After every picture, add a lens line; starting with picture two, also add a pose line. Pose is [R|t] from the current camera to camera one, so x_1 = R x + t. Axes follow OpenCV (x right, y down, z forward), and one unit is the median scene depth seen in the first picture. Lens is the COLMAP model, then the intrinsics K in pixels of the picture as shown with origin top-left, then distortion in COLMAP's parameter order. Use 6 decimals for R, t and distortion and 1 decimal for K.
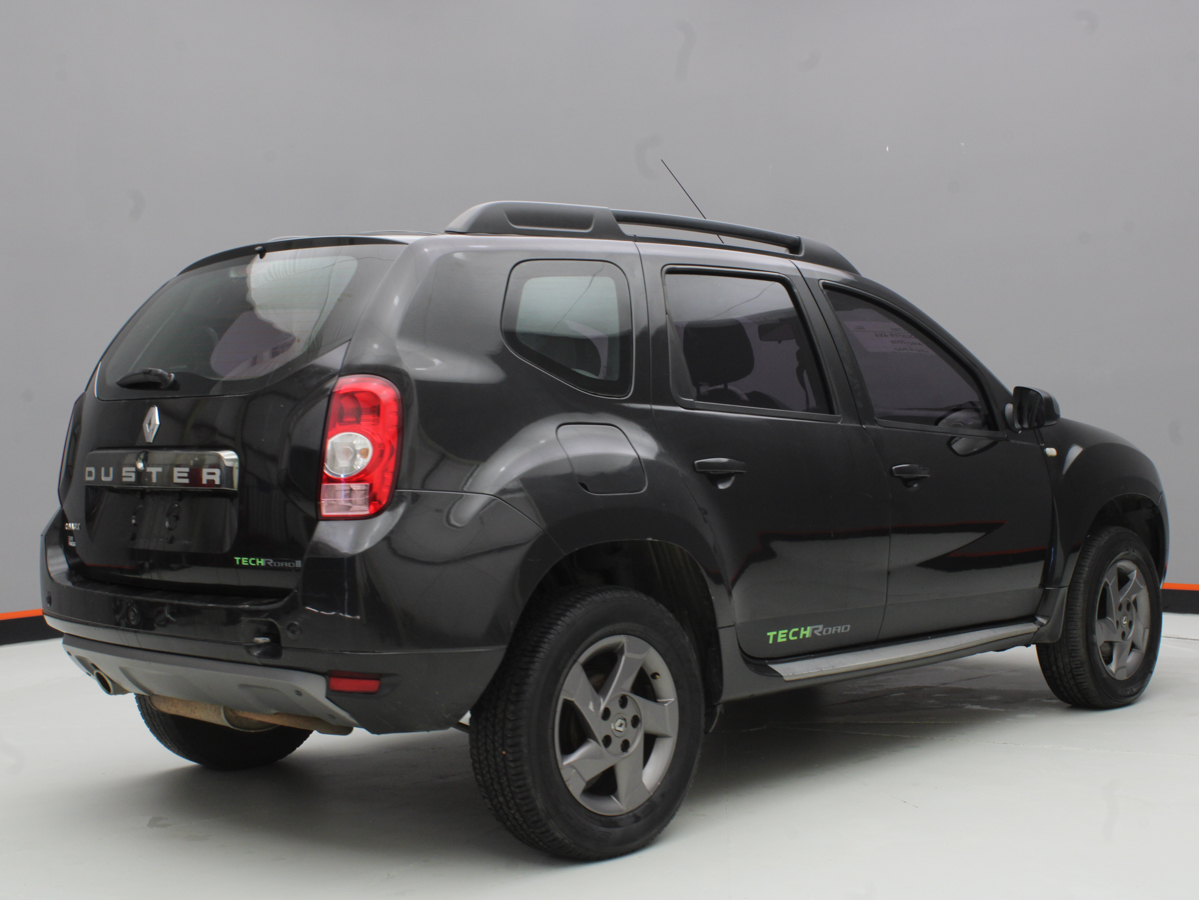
lens RADIAL K [[1563.7, 0, 599.5], [0, 1563.7, 450.0], [0, 0, 1]] dist [-0.005596, -0.005562]
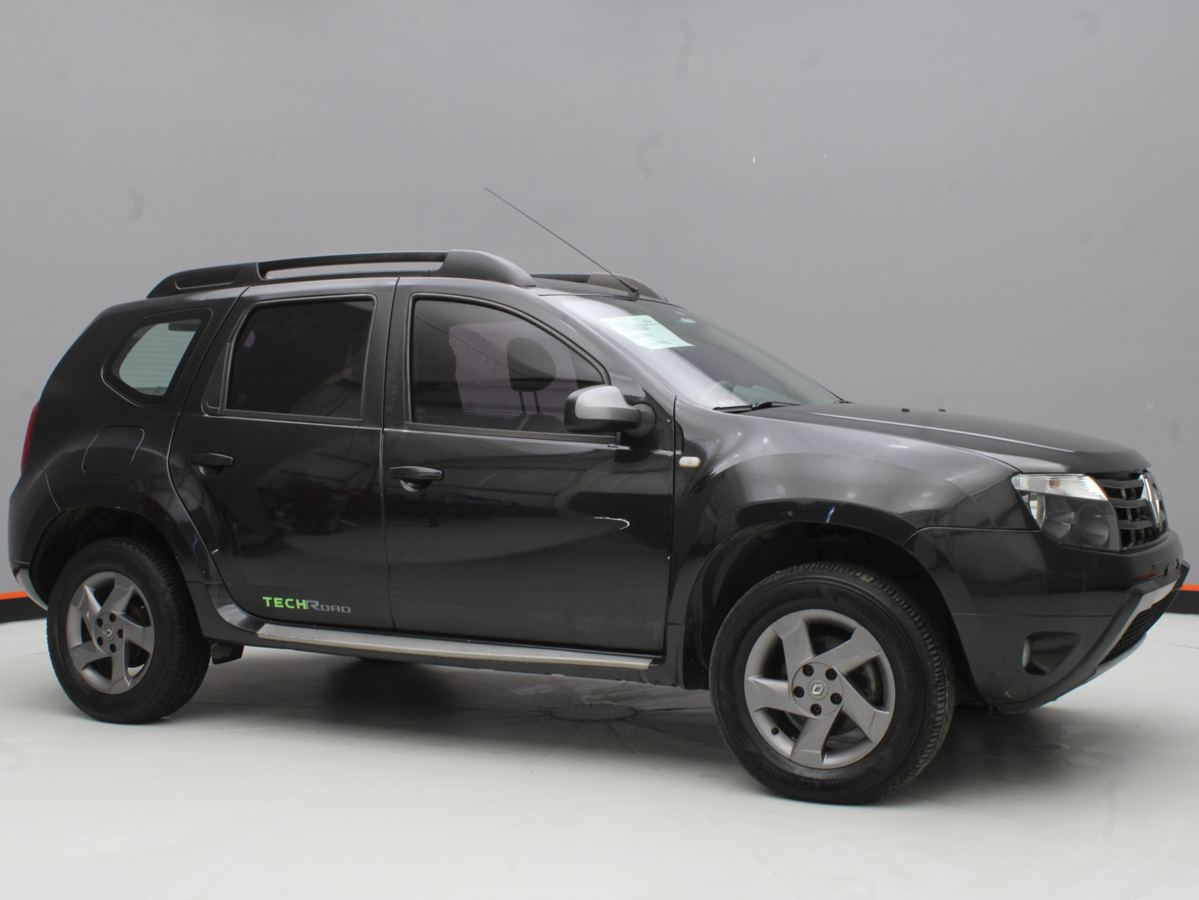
lens RADIAL K [[1565.2, 0, 599.5], [0, 1565.2, 450.0], [0, 0, 1]] dist [-0.014745, 0.010156]
pose [[0.271664, 0.026017, -0.962040, 1.454762], [-0.010310, 0.999656, 0.024123, -0.032998], [0.962337, 0.003365, 0.271839, 0.986229]]
